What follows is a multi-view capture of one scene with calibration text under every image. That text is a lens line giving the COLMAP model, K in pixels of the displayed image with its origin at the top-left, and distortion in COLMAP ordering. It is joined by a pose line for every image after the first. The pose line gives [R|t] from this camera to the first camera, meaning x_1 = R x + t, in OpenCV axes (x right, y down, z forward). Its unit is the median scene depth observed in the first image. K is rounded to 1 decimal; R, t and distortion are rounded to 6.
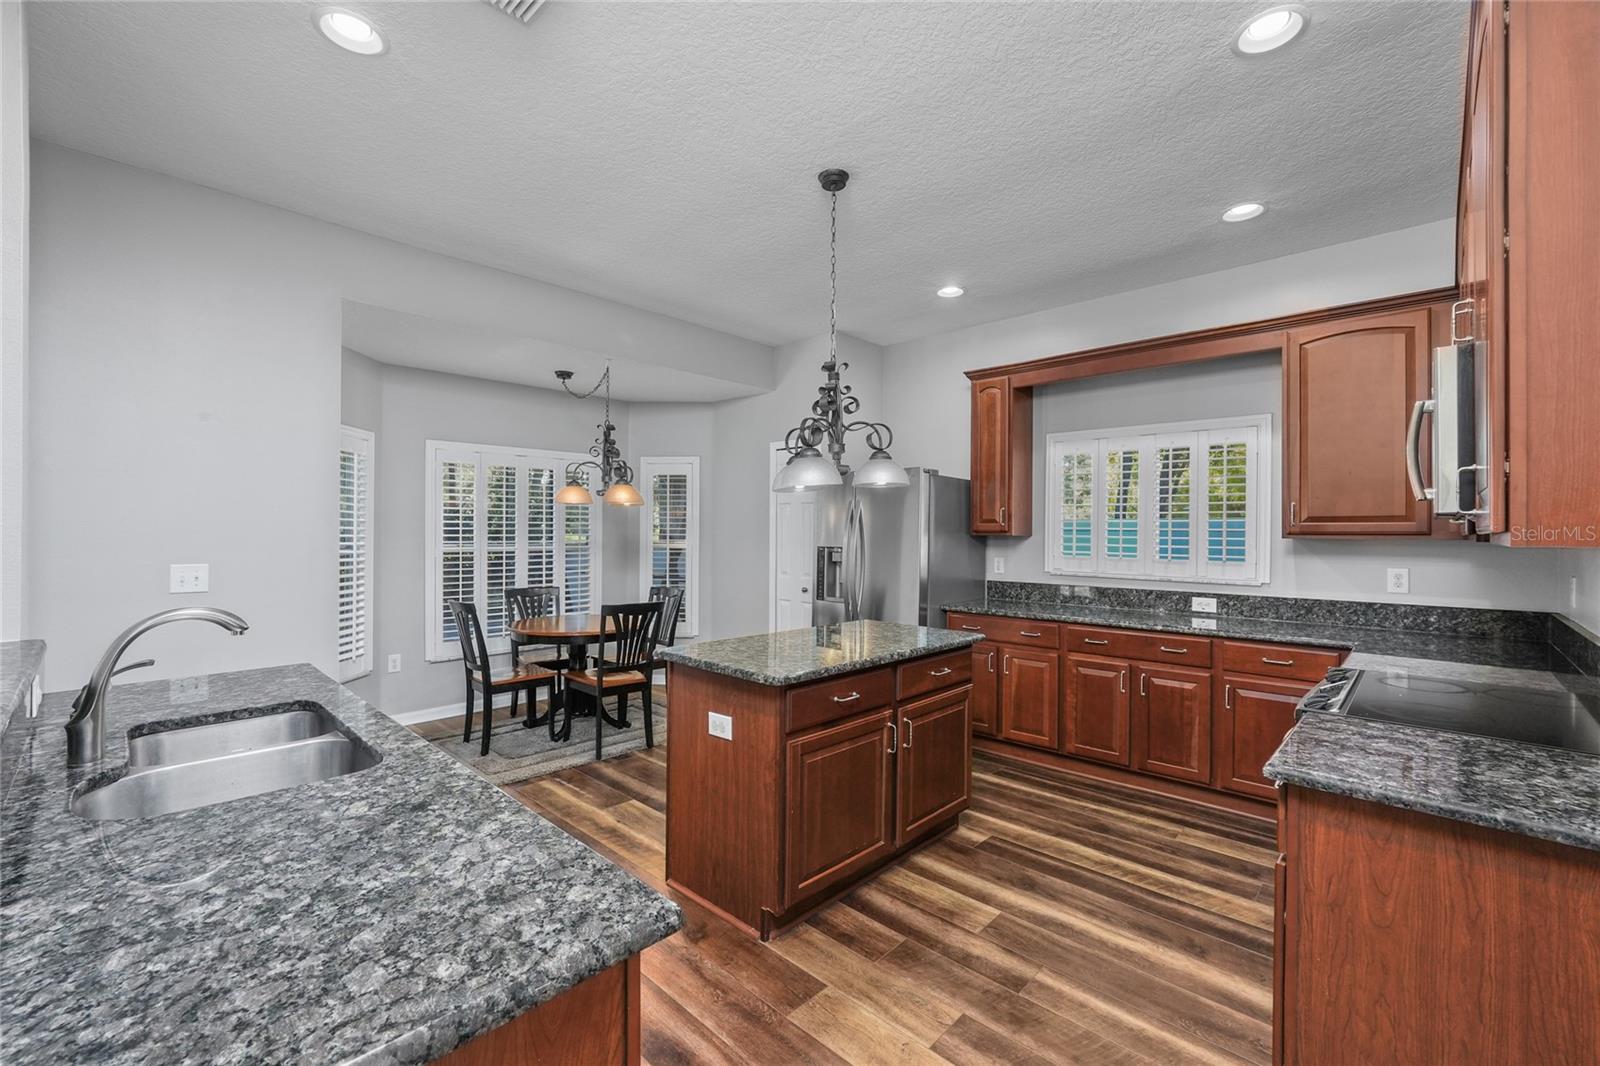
lens RADIAL K [[672.5, 0, 800.0], [0, 672.5, 533.0], [0, 0, 1]] dist [-0.003038, 0.000057]
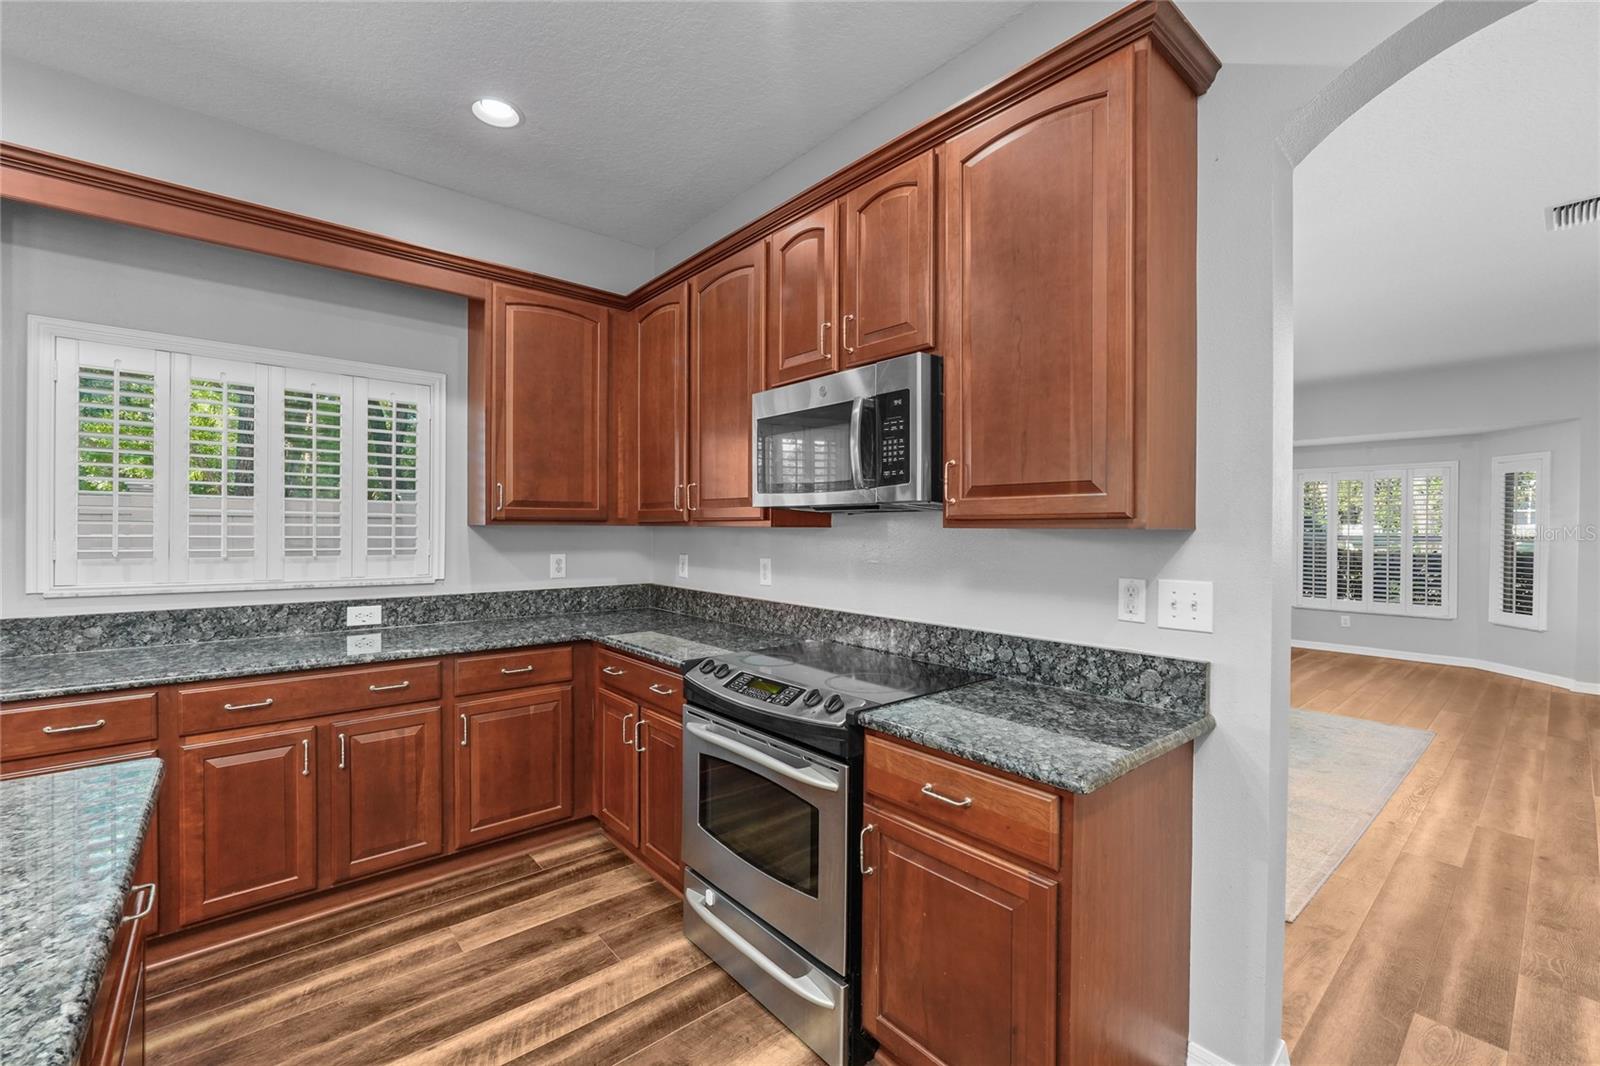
lens RADIAL K [[672.5, 0, 800.0], [0, 672.5, 533.0], [0, 0, 1]] dist [-0.003038, 0.000057]
pose [[0.102580, -0.014562, 0.994618, -0.085552], [-0.004721, 0.999874, 0.015126, 0.003612], [-0.994714, -0.006248, 0.102499, 0.499289]]
